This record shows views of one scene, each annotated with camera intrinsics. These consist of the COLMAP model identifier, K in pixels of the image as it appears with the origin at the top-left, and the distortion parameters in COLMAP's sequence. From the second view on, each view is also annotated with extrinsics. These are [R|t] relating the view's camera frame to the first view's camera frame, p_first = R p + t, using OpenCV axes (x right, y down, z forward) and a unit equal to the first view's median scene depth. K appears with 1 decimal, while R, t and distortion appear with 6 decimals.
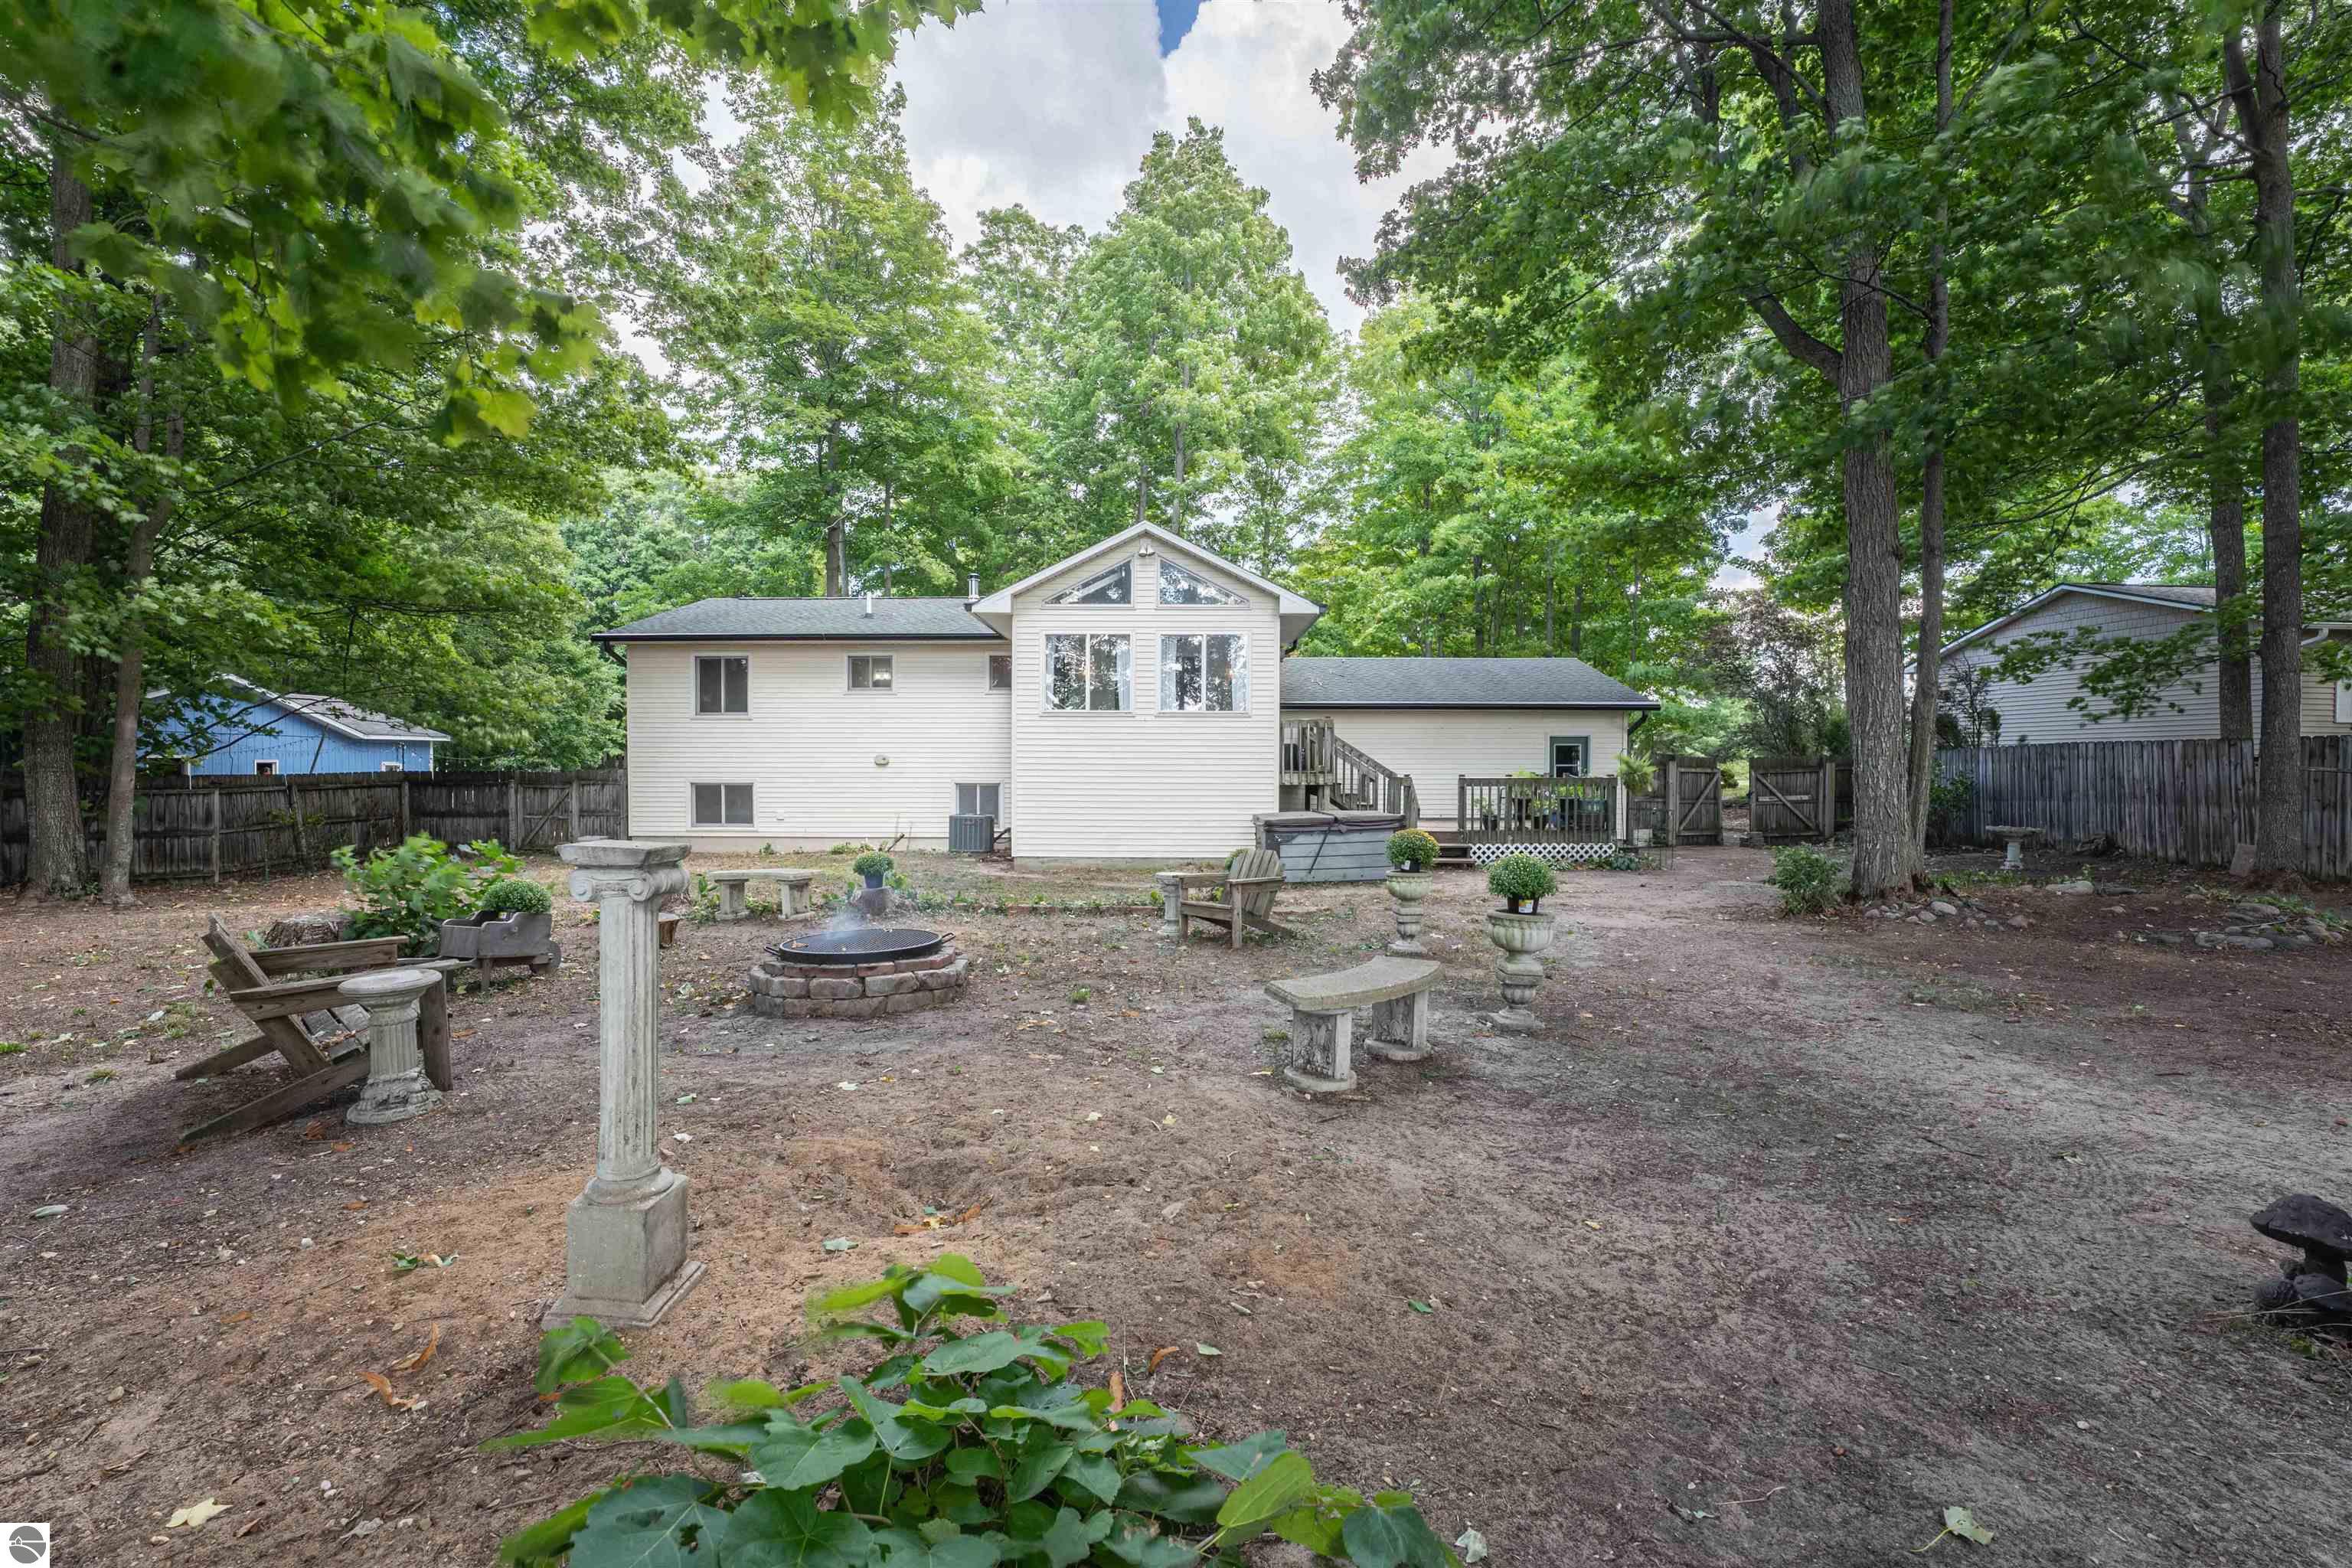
lens RADIAL K [[970.5, 0, 1176.0], [0, 970.5, 784.0], [0, 0, 1]] dist [-0.025884, -0.000105]
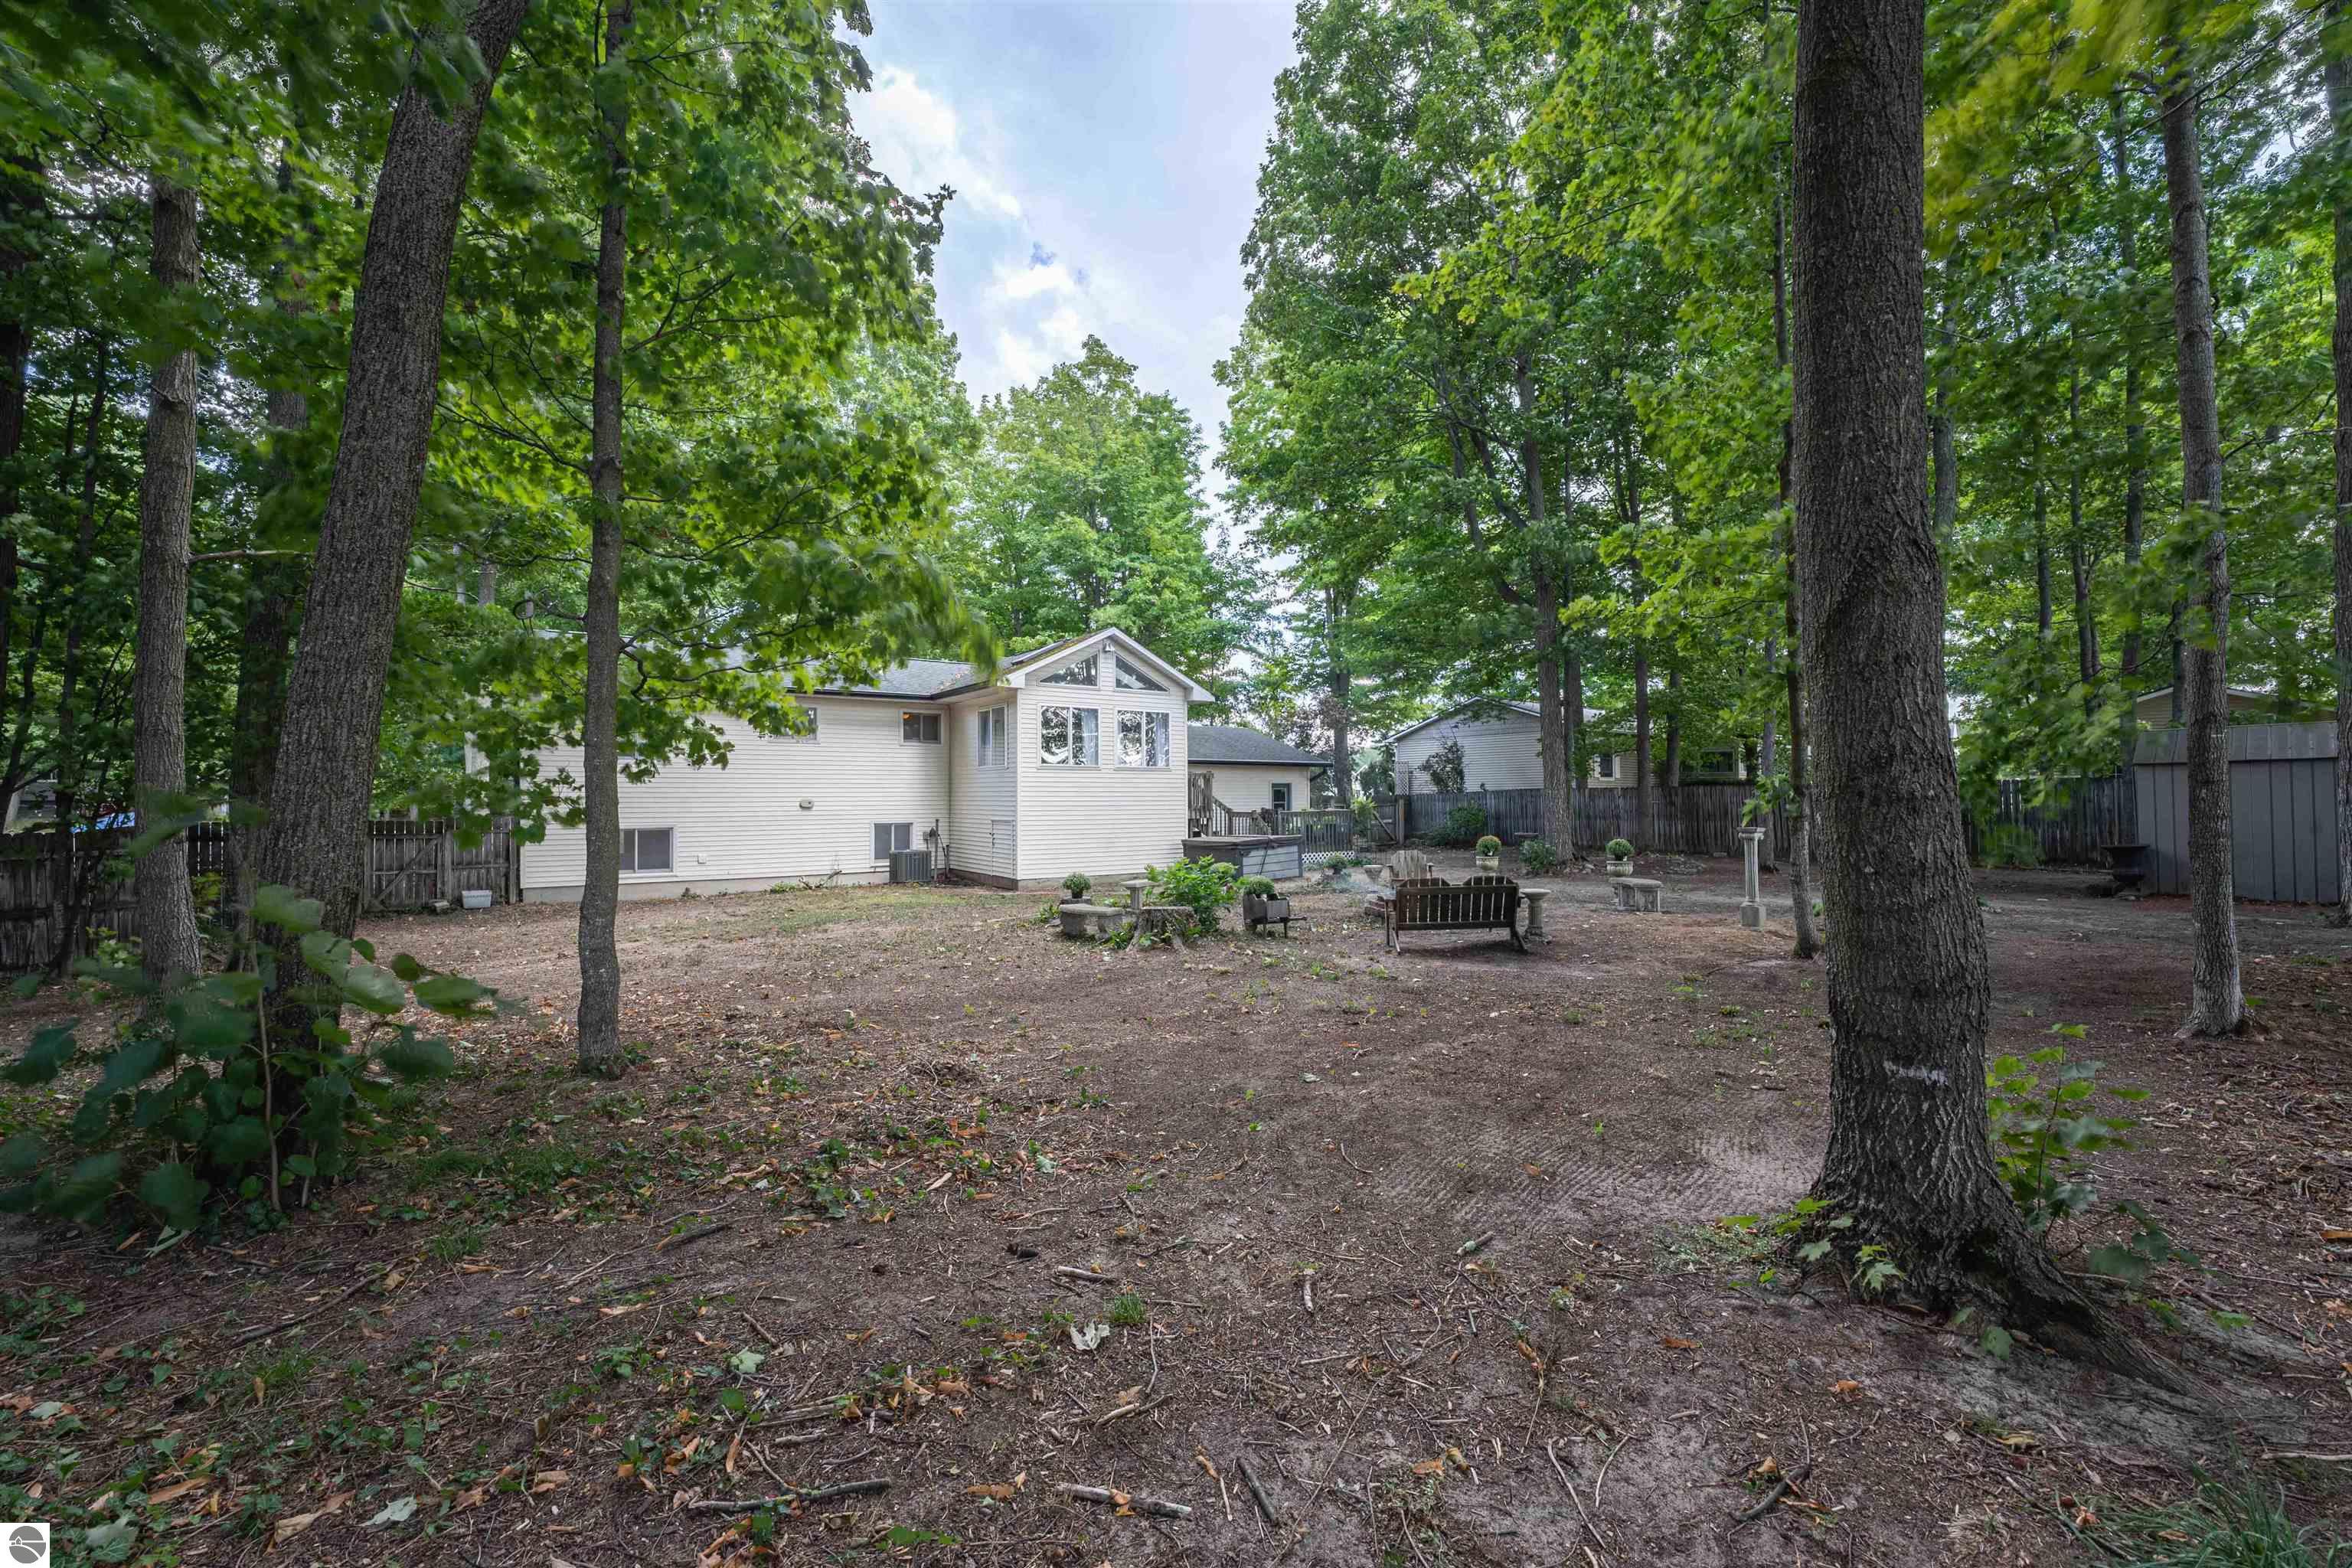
lens RADIAL K [[970.5, 0, 1176.0], [0, 970.5, 784.0], [0, 0, 1]] dist [-0.025884, -0.000105]
pose [[0.787429, 0.001370, 0.616404, -0.788251], [0.017404, 0.999549, -0.024454, -0.015739], [-0.616159, 0.029983, 0.787051, -0.127309]]
